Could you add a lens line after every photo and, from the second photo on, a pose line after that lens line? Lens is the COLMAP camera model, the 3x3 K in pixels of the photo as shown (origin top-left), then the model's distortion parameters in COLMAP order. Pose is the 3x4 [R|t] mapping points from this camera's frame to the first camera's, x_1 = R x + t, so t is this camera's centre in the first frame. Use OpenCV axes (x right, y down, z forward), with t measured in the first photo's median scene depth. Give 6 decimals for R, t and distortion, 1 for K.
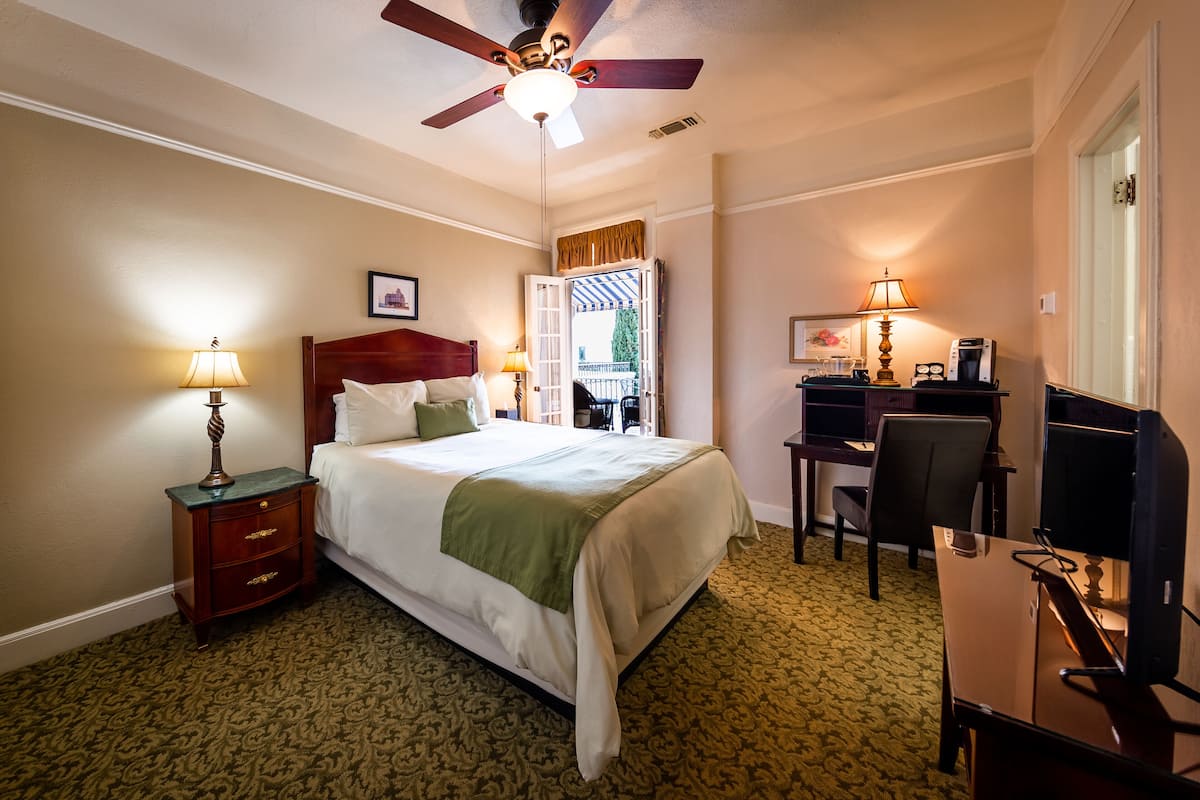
lens RADIAL K [[423.2, 0, 597.7], [0, 423.2, 360.7], [0, 0, 1]] dist [-0.000744, -0.000084]
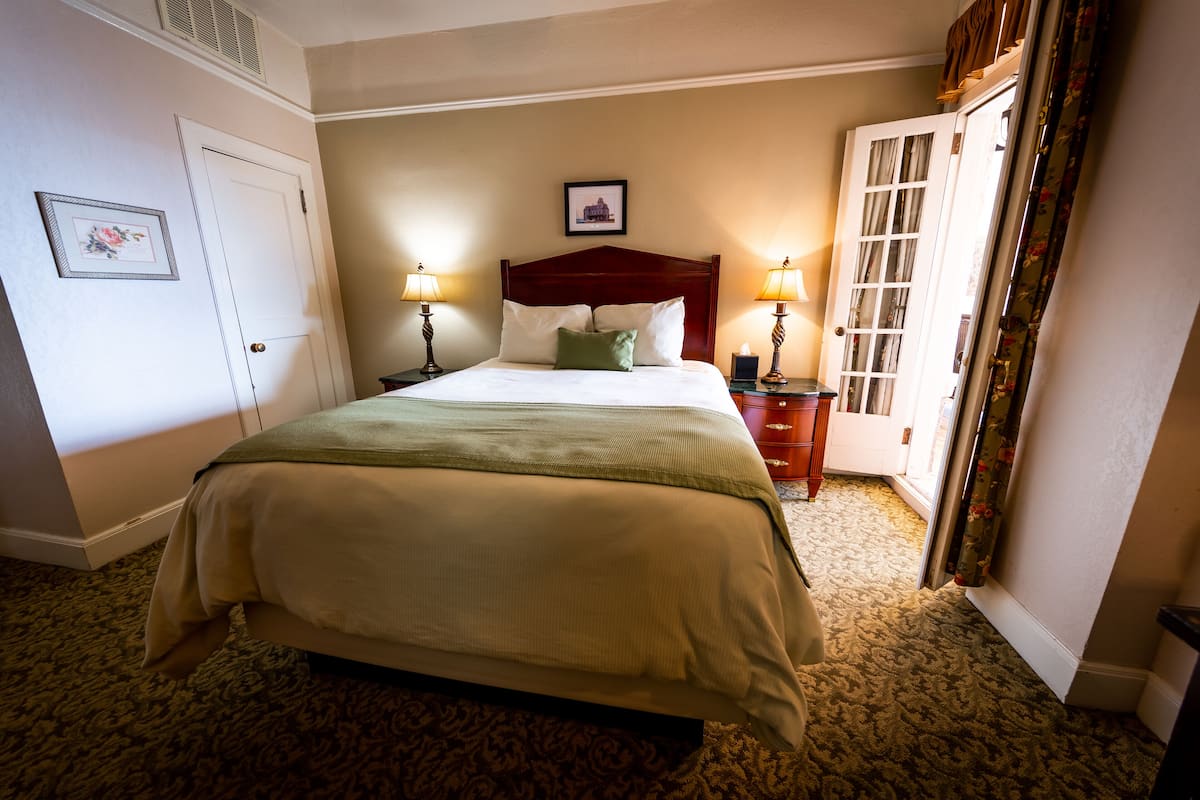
lens RADIAL K [[426.6, 0, 600.0], [0, 426.6, 400.0], [0, 0, 1]] dist [0.010918, -0.000042]
pose [[0.427846, 0.219120, -0.876889, 0.406034], [-0.008643, 0.971117, 0.238448, 0.025708], [0.903810, -0.094440, 0.417383, 0.597685]]
